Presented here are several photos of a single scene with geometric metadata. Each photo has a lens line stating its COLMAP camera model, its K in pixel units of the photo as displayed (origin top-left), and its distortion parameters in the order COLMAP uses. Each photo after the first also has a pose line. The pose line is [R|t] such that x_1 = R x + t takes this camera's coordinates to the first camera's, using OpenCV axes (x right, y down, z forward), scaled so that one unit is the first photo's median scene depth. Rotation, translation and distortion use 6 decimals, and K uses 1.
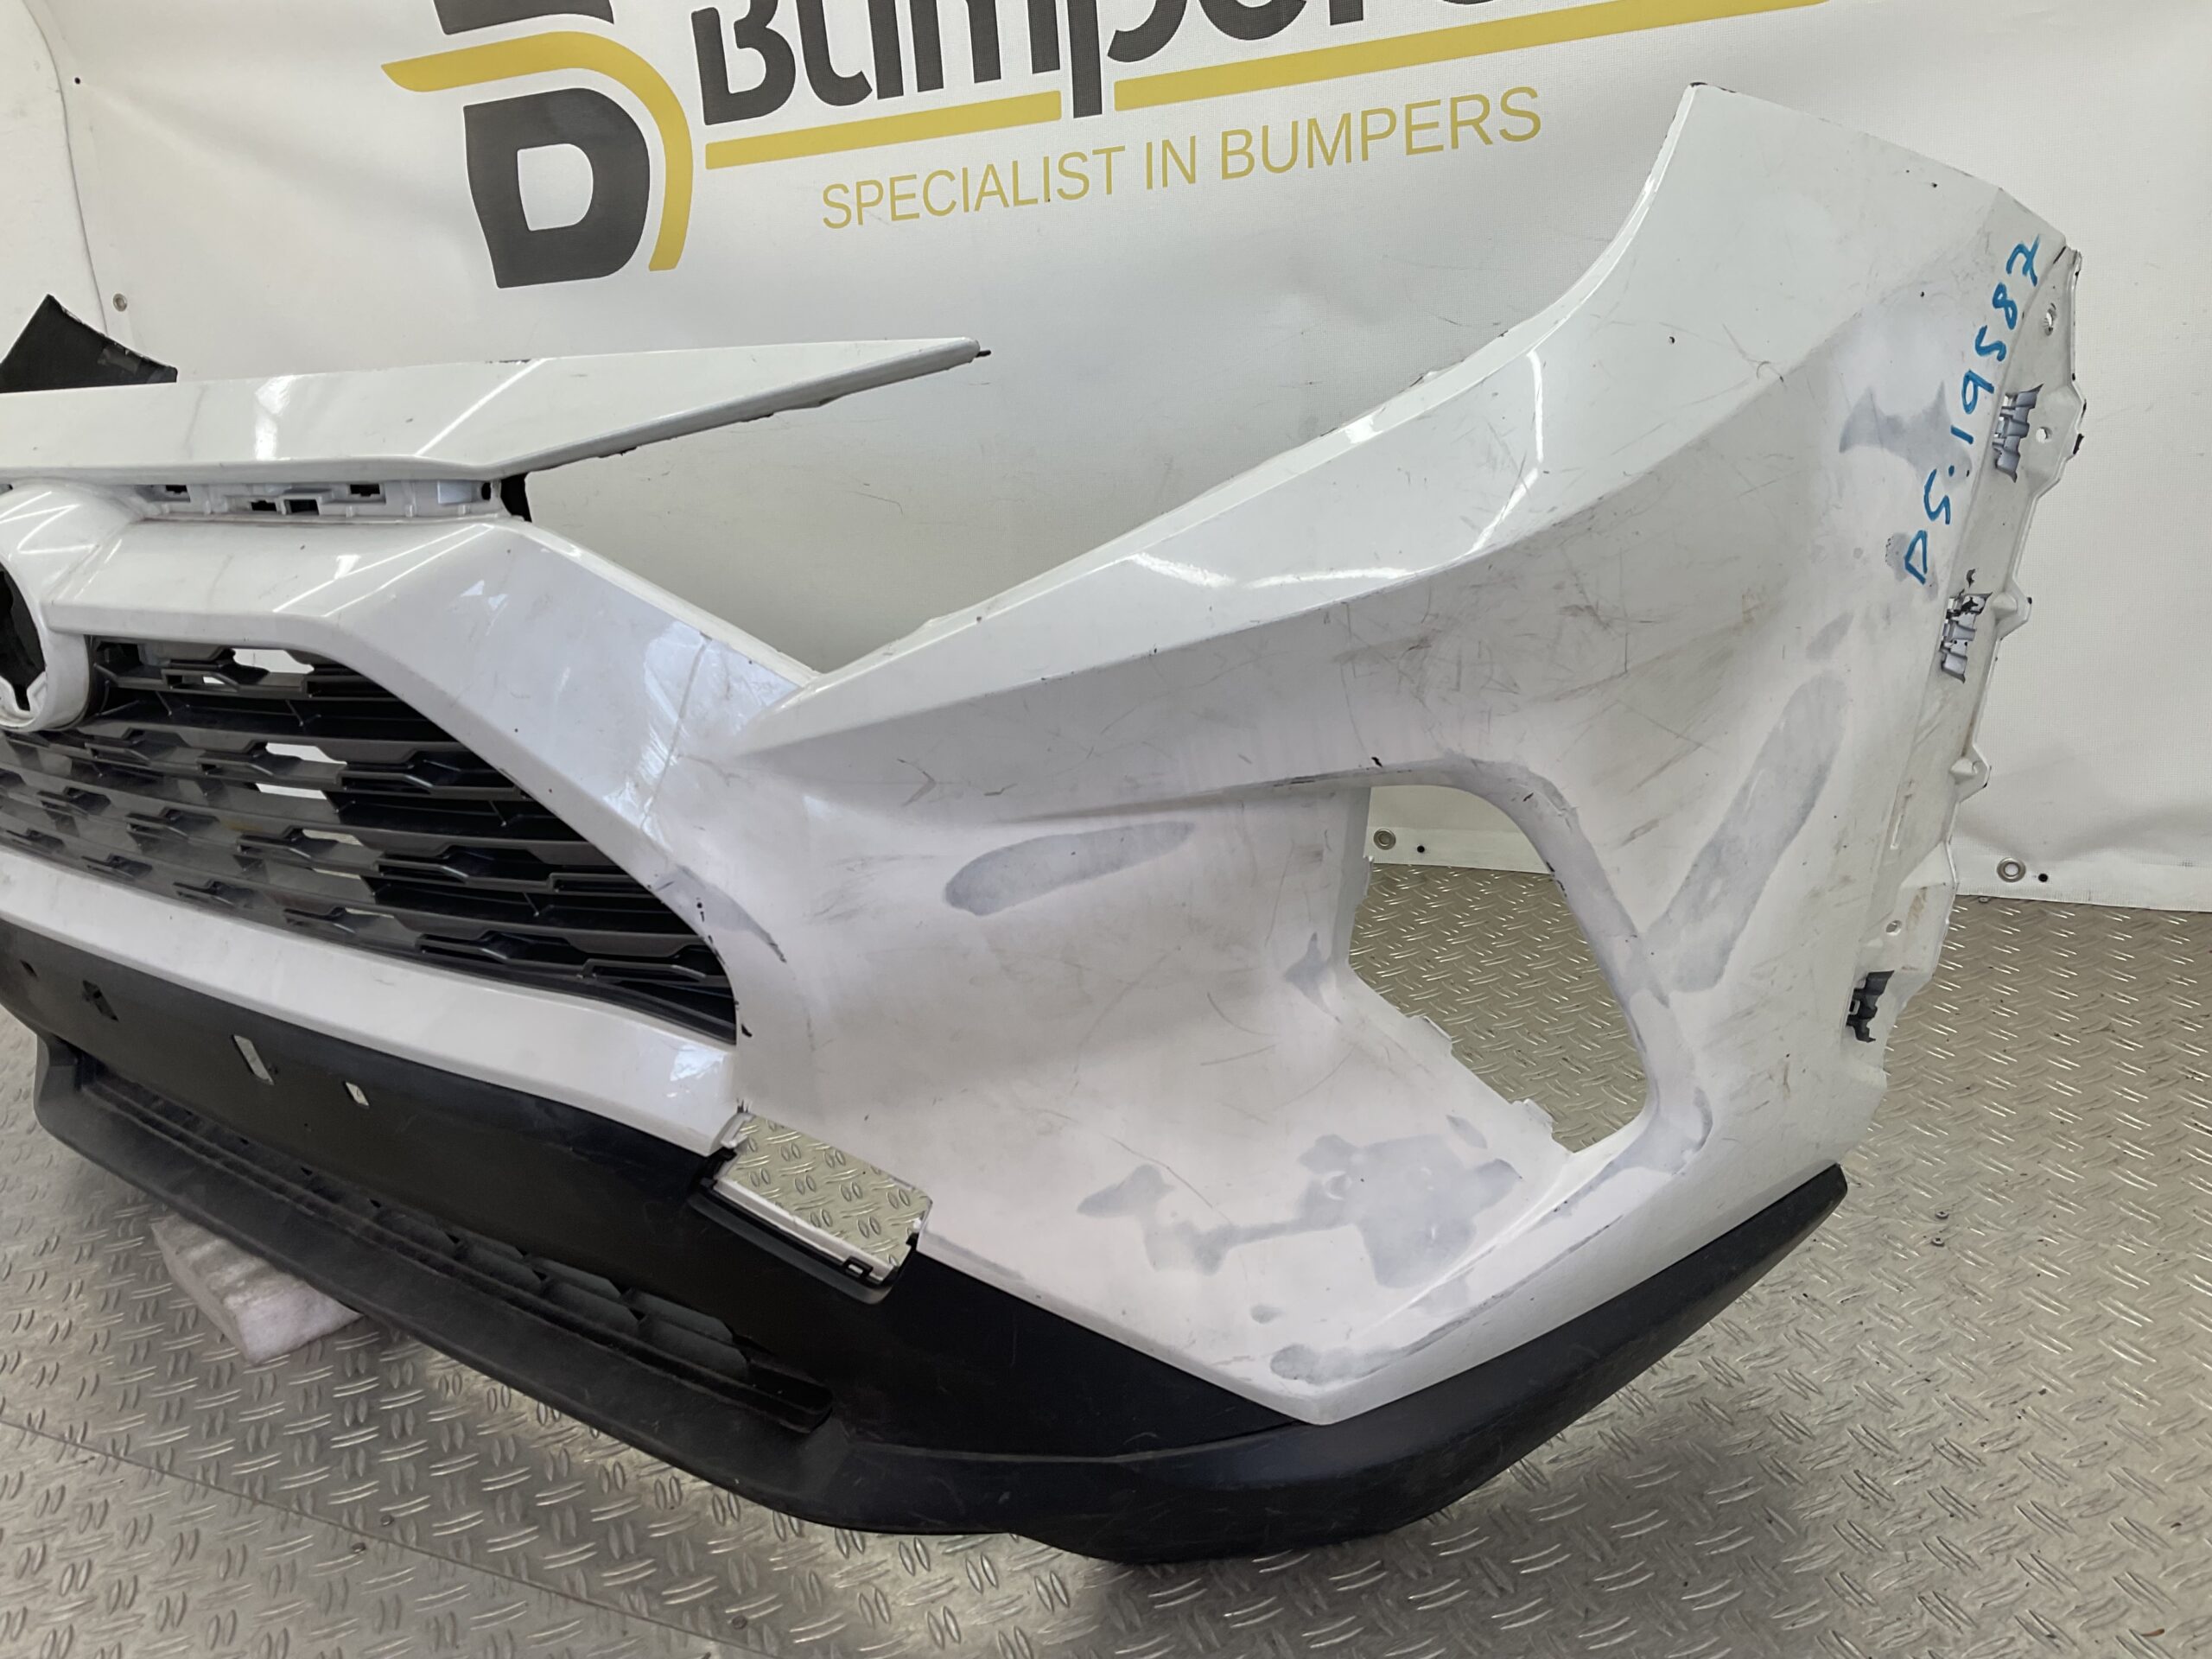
lens RADIAL K [[1812.1, 0, 1106.0], [0, 1812.1, 829.5], [0, 0, 1]] dist [0.126761, -0.271883]
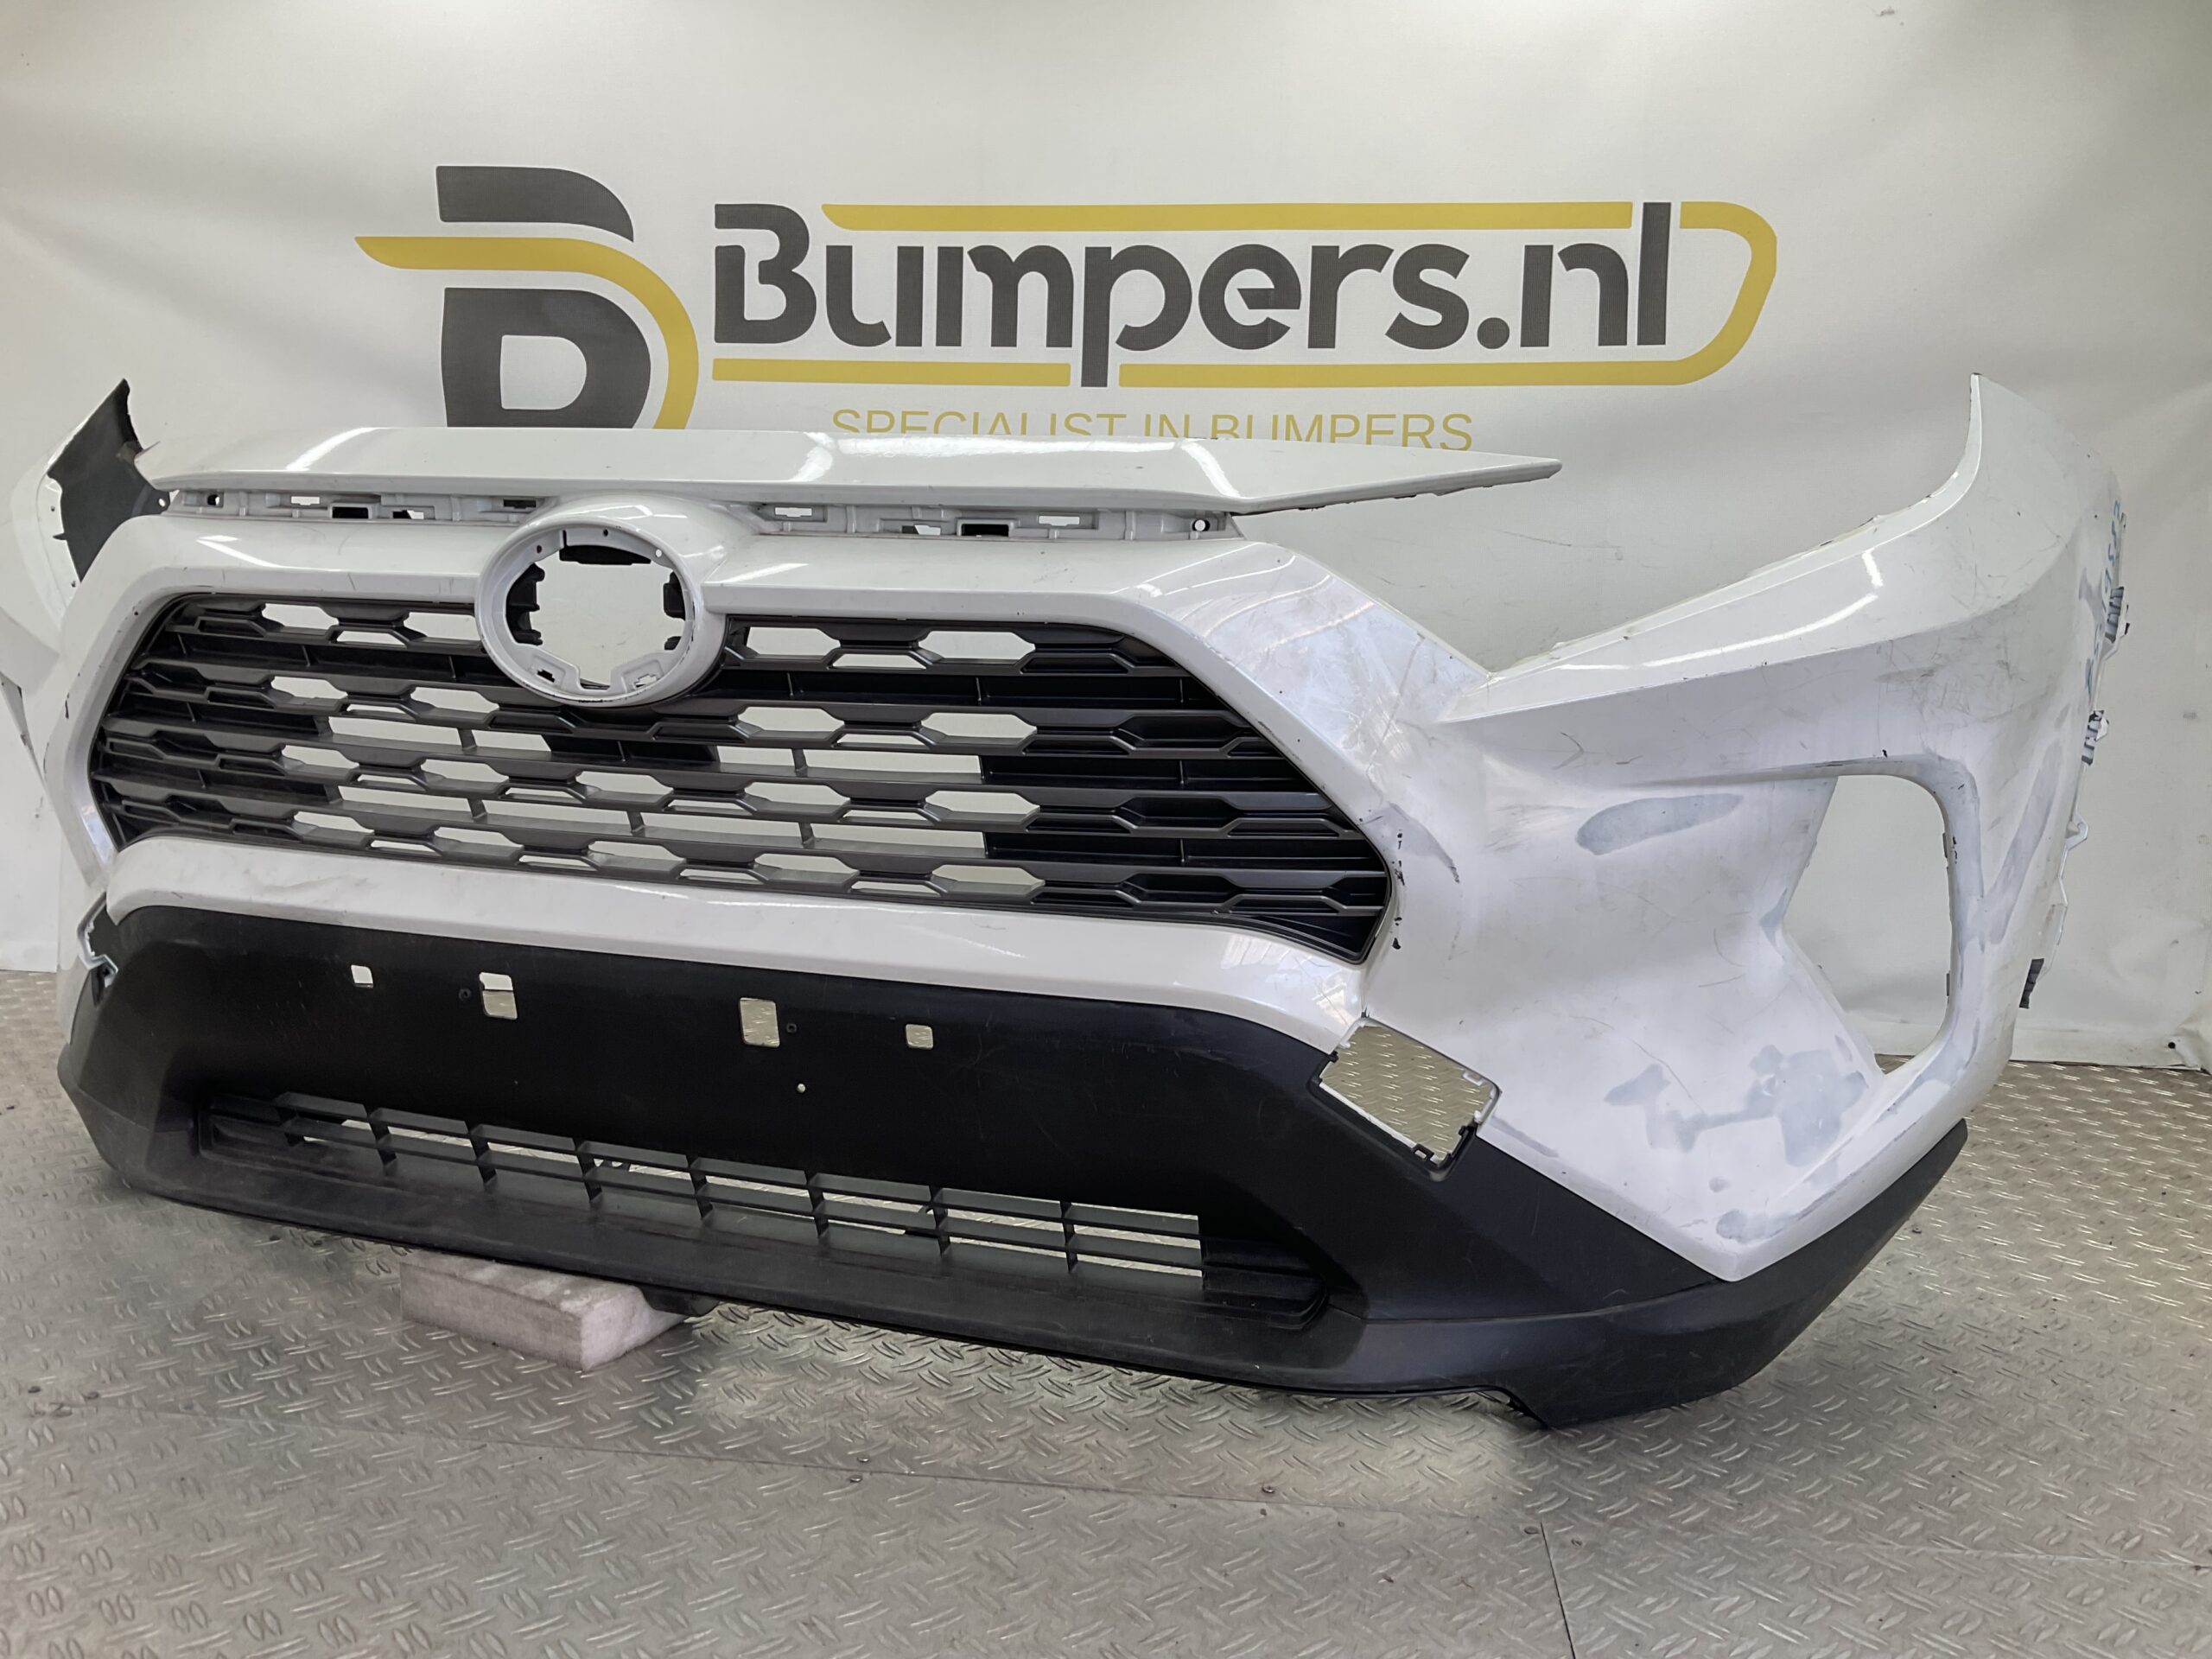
lens RADIAL K [[1812.1, 0, 1106.0], [0, 1812.1, 829.5], [0, 0, 1]] dist [0.126761, -0.271883]
pose [[0.933965, 0.080400, 0.348203, -0.457150], [-0.011846, 0.980793, -0.194690, 0.153678], [-0.357168, 0.177709, 0.916979, -0.067721]]
